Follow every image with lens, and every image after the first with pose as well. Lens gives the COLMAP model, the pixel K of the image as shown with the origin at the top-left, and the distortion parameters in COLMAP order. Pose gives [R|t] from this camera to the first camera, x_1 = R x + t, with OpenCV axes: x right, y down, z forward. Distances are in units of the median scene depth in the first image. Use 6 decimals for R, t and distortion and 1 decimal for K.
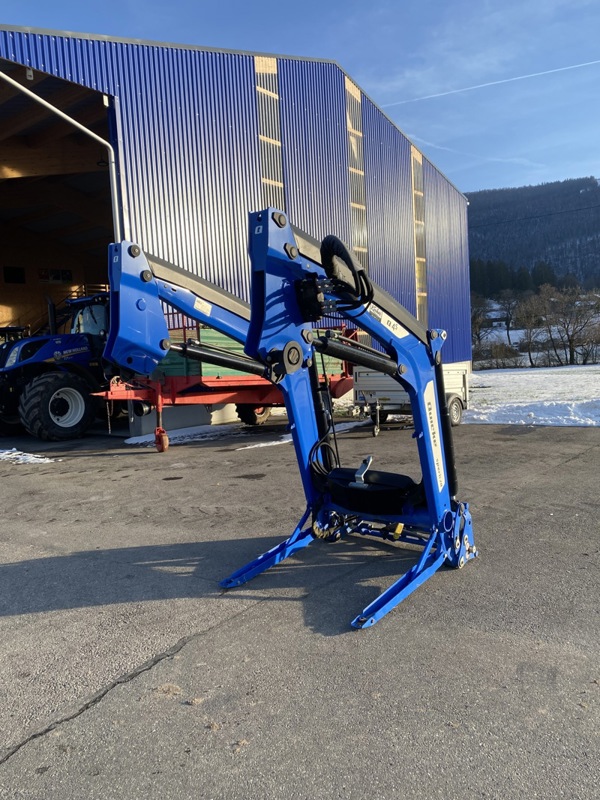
lens RADIAL K [[603.4, 0, 323.7], [0, 603.4, 397.2], [0, 0, 1]] dist [0.054658, -0.047909]
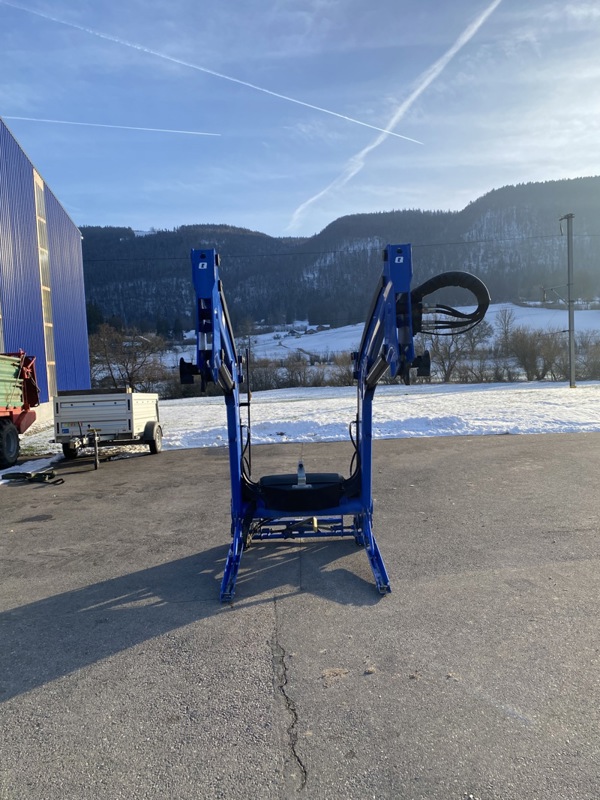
lens RADIAL K [[599.2, 0, 303.0], [0, 599.2, 400.7], [0, 0, 1]] dist [0.050089, -0.048329]
pose [[0.772300, -0.020703, 0.634920, -0.488326], [0.056638, 0.997732, -0.036360, 0.020011], [-0.632728, 0.064042, 0.771721, 0.095706]]
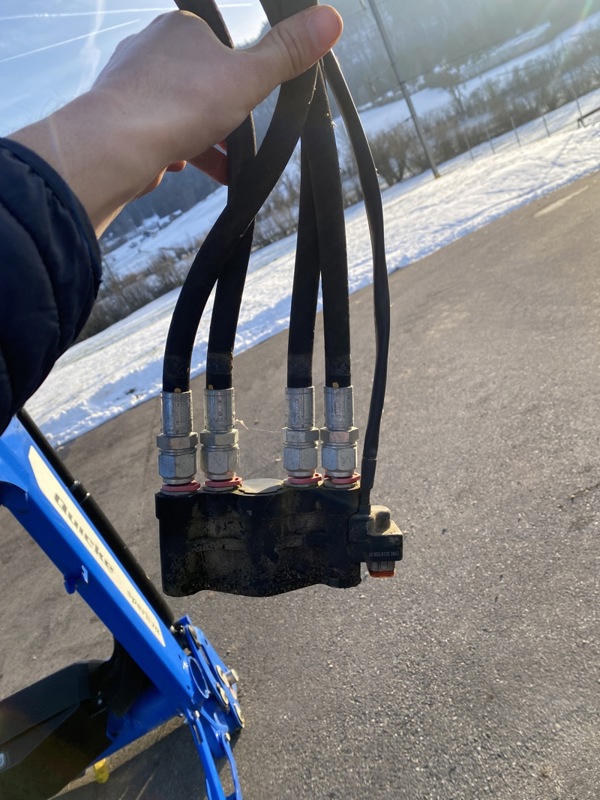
lens RADIAL K [[599.2, 0, 303.0], [0, 599.2, 400.7], [0, 0, 1]] dist [0.050089, -0.048329]
pose [[0.573470, -0.450672, 0.684125, 0.017846], [0.449739, 0.871185, 0.196904, -0.037720], [-0.684739, 0.194759, 0.702283, 0.404868]]
